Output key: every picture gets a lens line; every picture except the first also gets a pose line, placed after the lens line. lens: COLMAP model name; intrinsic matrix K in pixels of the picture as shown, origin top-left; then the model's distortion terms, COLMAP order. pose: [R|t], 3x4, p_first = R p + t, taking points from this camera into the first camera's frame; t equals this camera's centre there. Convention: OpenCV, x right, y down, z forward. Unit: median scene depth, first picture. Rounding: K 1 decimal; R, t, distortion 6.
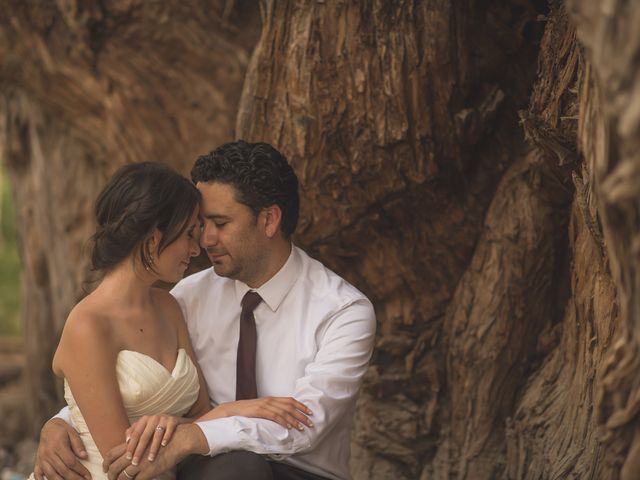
lens RADIAL K [[1705.4, 0, 318.2], [0, 1705.4, 237.8], [0, 0, 1]] dist [-0.095660, 0.000000]
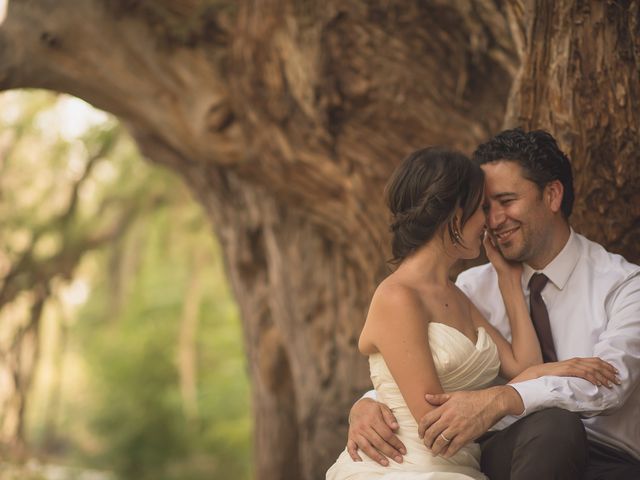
lens RADIAL K [[1705.4, 0, 321.3], [0, 1705.4, 240.2], [0, 0, 1]] dist [-0.095660, 0.000000]
pose [[0.995432, -0.053493, -0.079075, -0.079631], [0.042009, 0.989210, -0.140351, 0.132535], [0.085730, 0.136388, 0.986939, -0.026729]]
